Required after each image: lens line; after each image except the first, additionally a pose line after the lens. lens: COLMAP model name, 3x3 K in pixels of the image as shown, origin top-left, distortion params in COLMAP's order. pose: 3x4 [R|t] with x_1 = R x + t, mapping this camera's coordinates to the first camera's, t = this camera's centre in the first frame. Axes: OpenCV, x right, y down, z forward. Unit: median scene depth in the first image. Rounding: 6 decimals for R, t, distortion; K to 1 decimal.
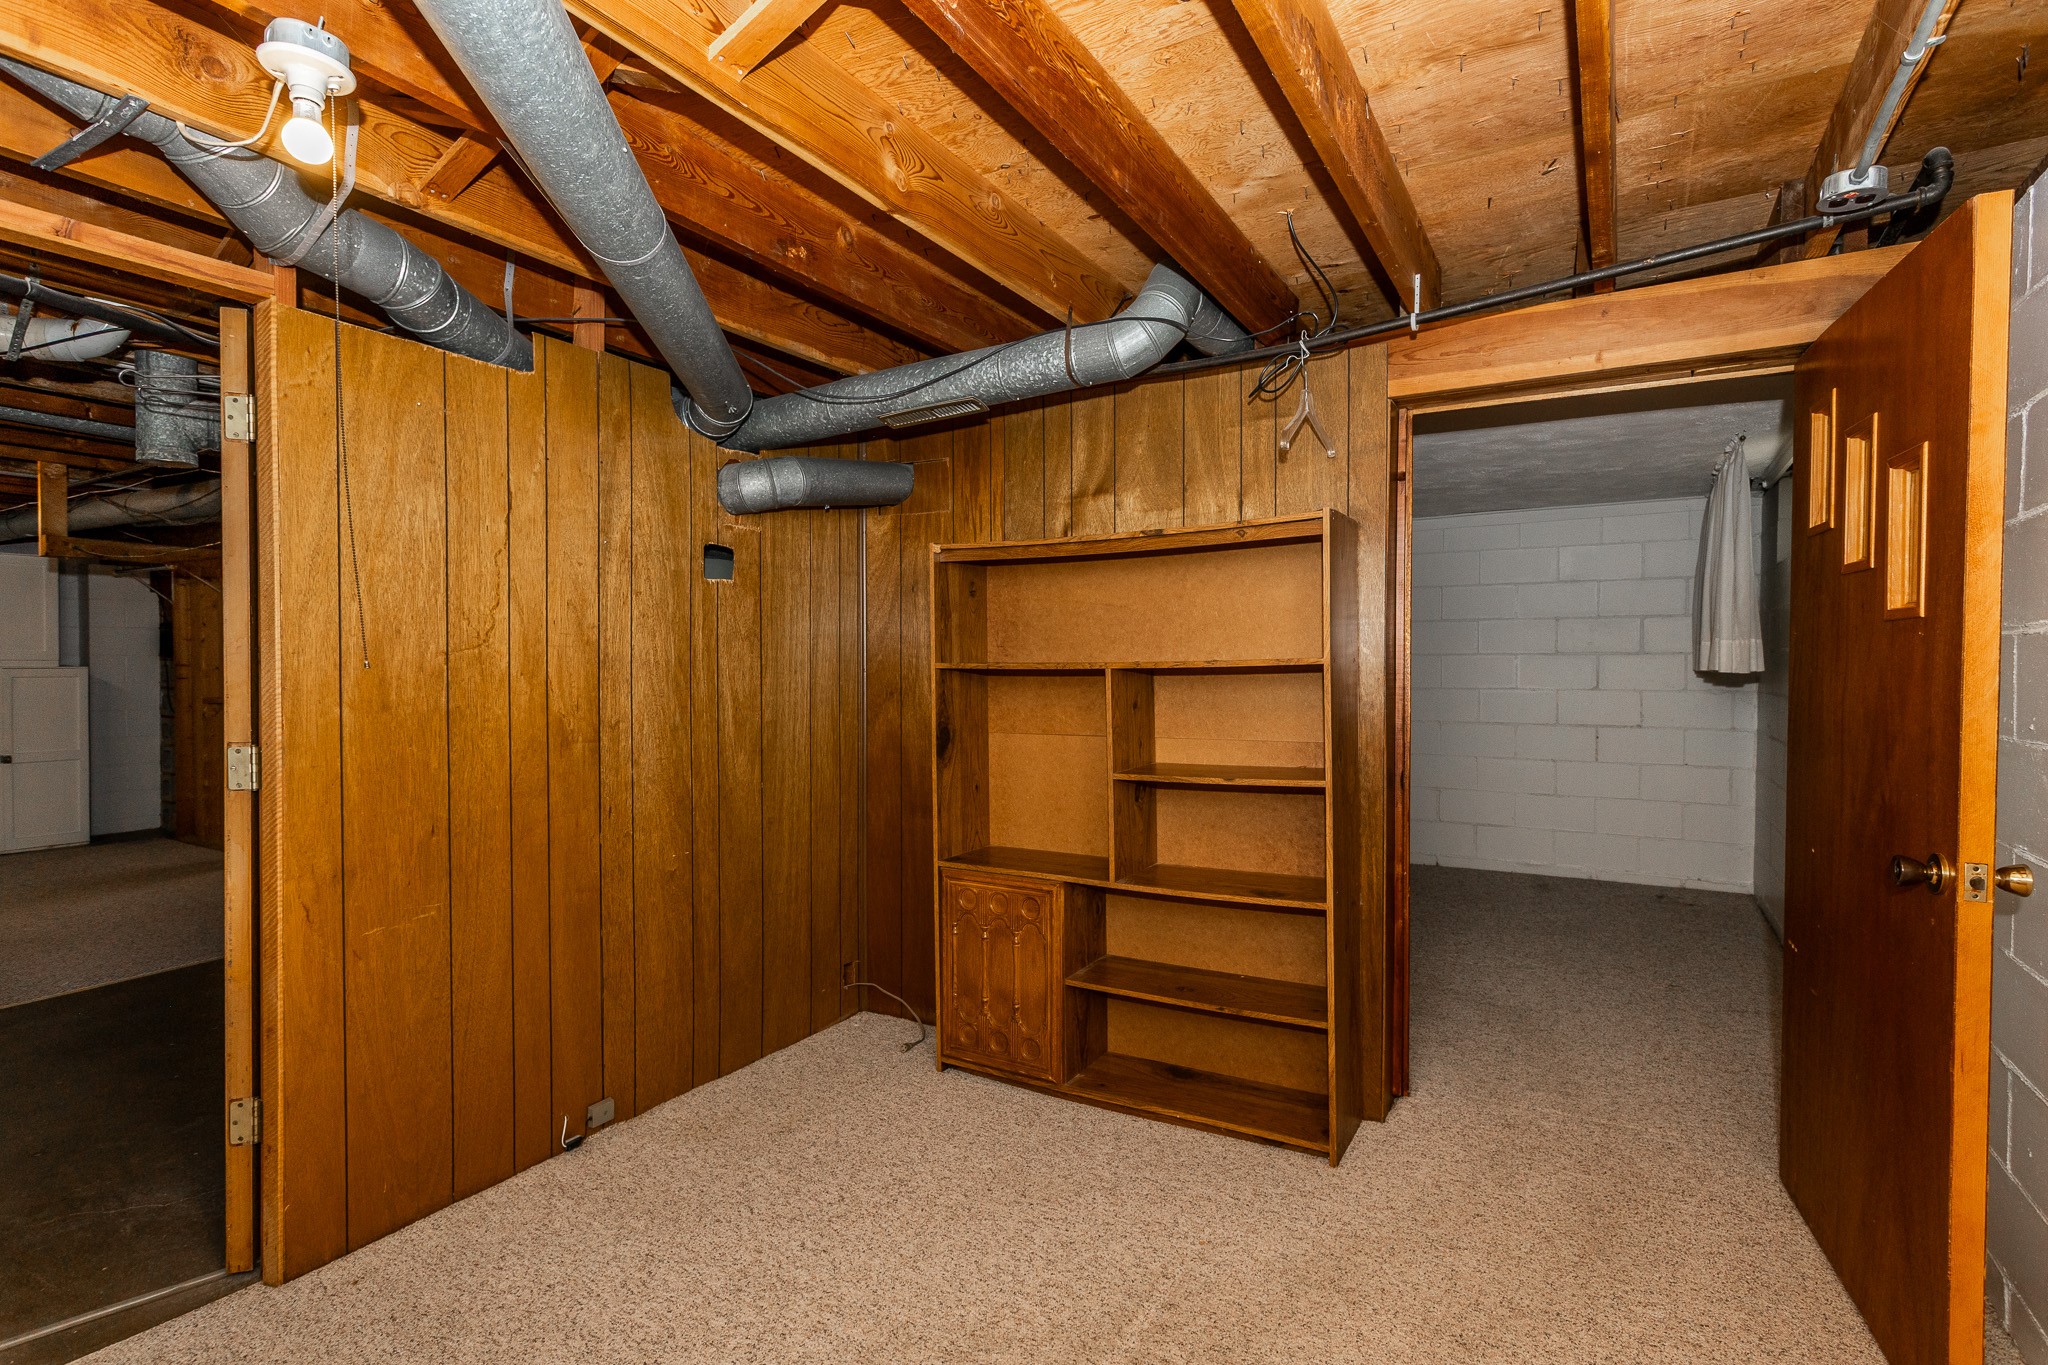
lens RADIAL K [[991.0, 0, 1019.0], [0, 991.0, 680.7], [0, 0, 1]] dist [-0.001270, 0.000301]
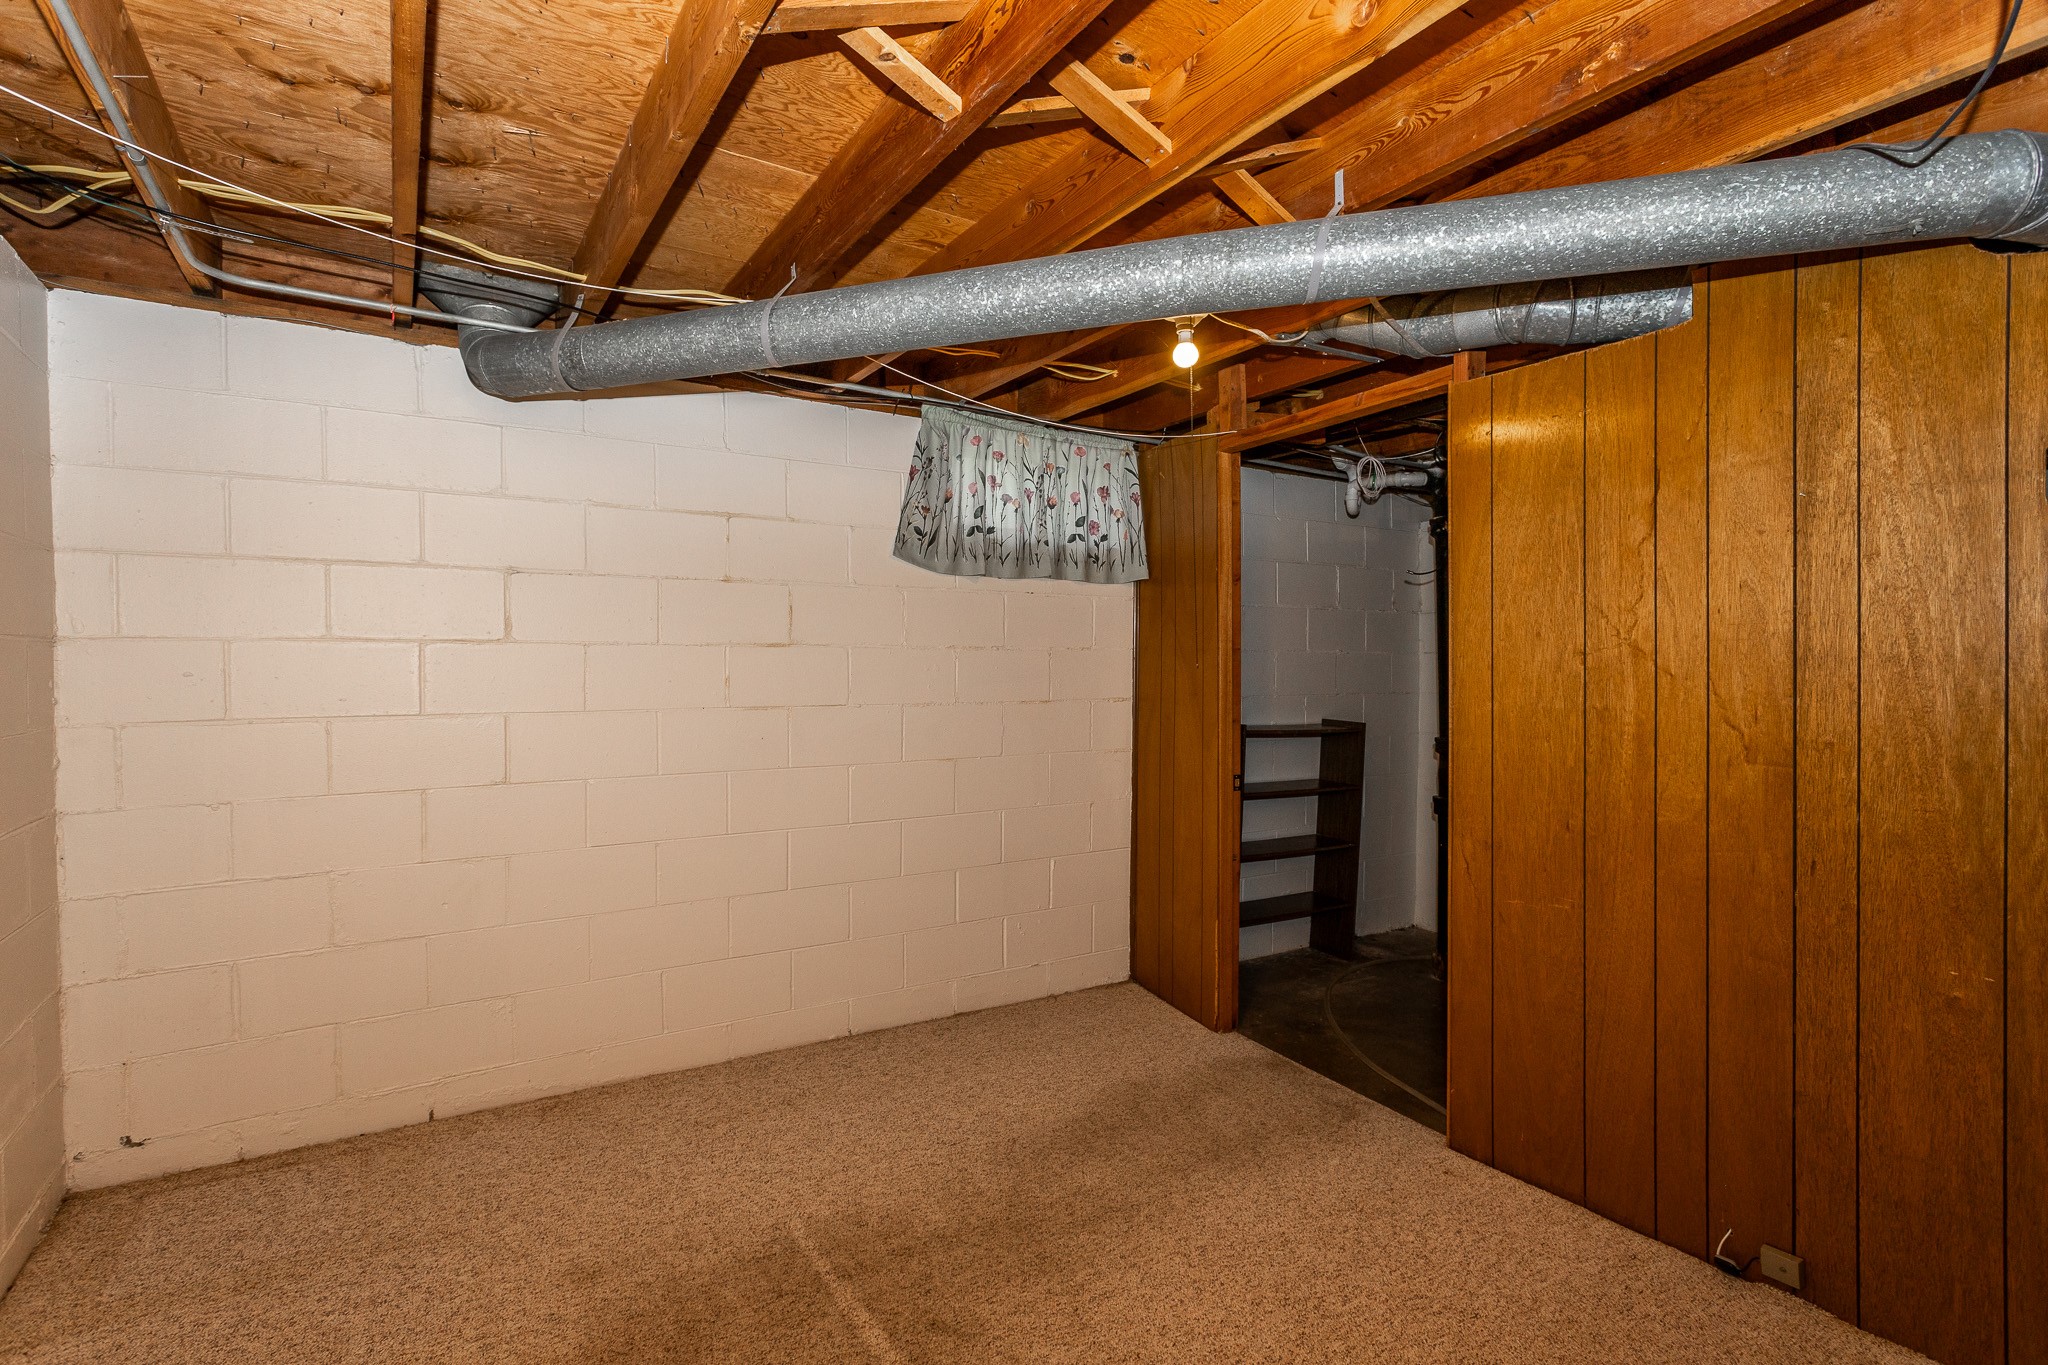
lens RADIAL K [[991.0, 0, 1019.0], [0, 991.0, 680.7], [0, 0, 1]] dist [-0.001270, 0.000301]
pose [[-0.463534, 0.007442, -0.886048, 0.570922], [-0.007738, 0.999893, 0.012447, -0.008113], [0.886045, 0.012625, -0.463427, 0.958305]]
